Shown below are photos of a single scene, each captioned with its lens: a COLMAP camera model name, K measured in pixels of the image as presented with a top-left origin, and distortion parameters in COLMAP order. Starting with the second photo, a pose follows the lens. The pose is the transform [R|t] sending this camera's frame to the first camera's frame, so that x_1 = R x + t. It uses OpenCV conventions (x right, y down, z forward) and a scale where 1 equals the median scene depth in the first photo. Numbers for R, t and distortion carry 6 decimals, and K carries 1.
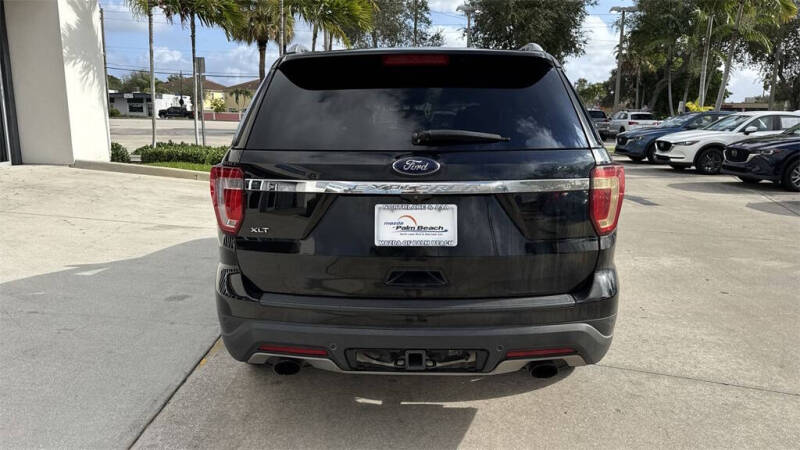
lens RADIAL K [[558.4, 0, 398.1], [0, 558.4, 227.1], [0, 0, 1]] dist [0.056349, -0.072881]
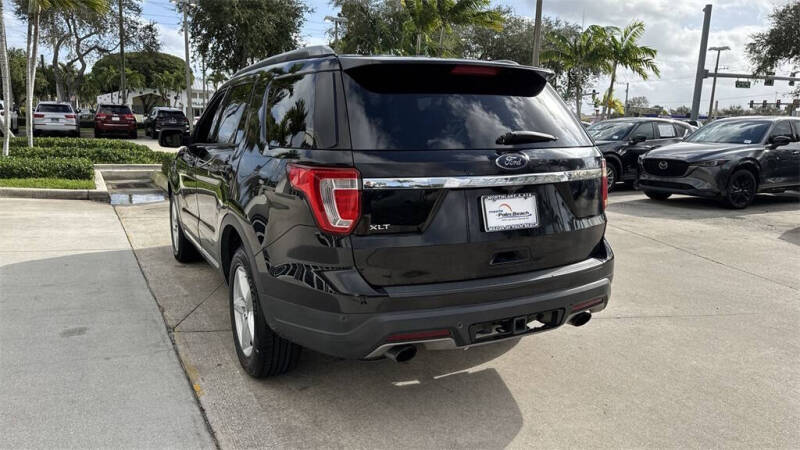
lens RADIAL K [[558.4, 0, 404.3], [0, 558.4, 228.4], [0, 0, 1]] dist [0.056349, -0.072881]
pose [[0.870068, -0.079139, 0.486538, -0.559186], [0.078564, 0.996675, 0.021621, -0.008999], [-0.486631, 0.019413, 0.873392, 0.058084]]
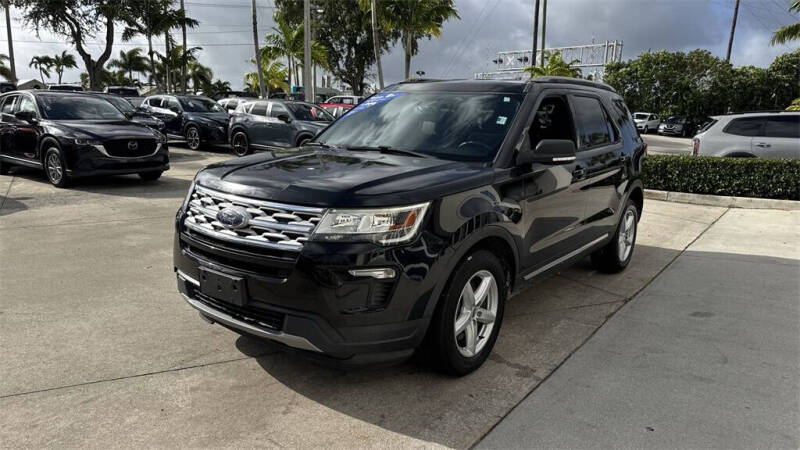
lens RADIAL K [[558.4, 0, 400.9], [0, 558.4, 230.1], [0, 0, 1]] dist [0.056349, -0.072881]
pose [[-0.806860, -0.143415, 0.573069, -0.786569], [0.077899, 0.935782, 0.343866, -0.586528], [-0.585583, 0.322094, -0.743874, 3.043387]]
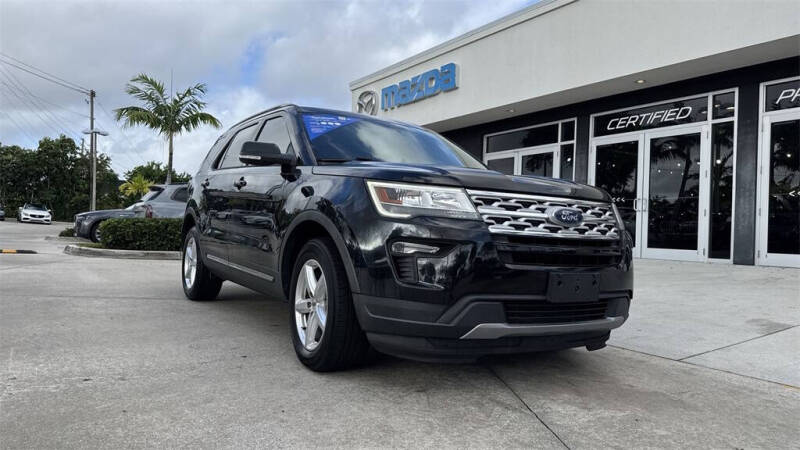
lens RADIAL K [[558.4, 0, 408.1], [0, 558.4, 226.8], [0, 0, 1]] dist [0.056349, -0.072881]
pose [[-0.821823, -0.044141, -0.568030, 0.859556], [-0.151213, 0.978137, 0.142764, -0.360311], [0.549309, 0.203221, -0.810531, 3.115468]]
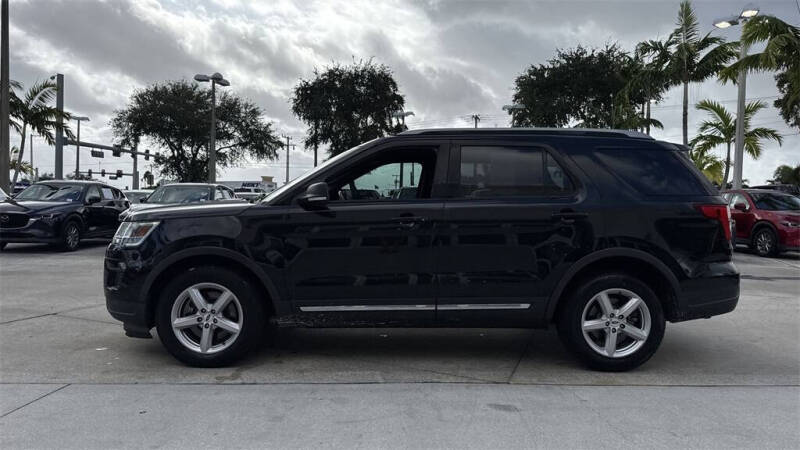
lens RADIAL K [[558.4, 0, 402.5], [0, 558.4, 229.9], [0, 0, 1]] dist [0.056349, -0.072881]
pose [[-0.053211, -0.048034, 0.997427, -1.693038], [0.164135, 0.984837, 0.056184, -0.249421], [-0.985002, 0.166702, -0.044520, 1.735810]]
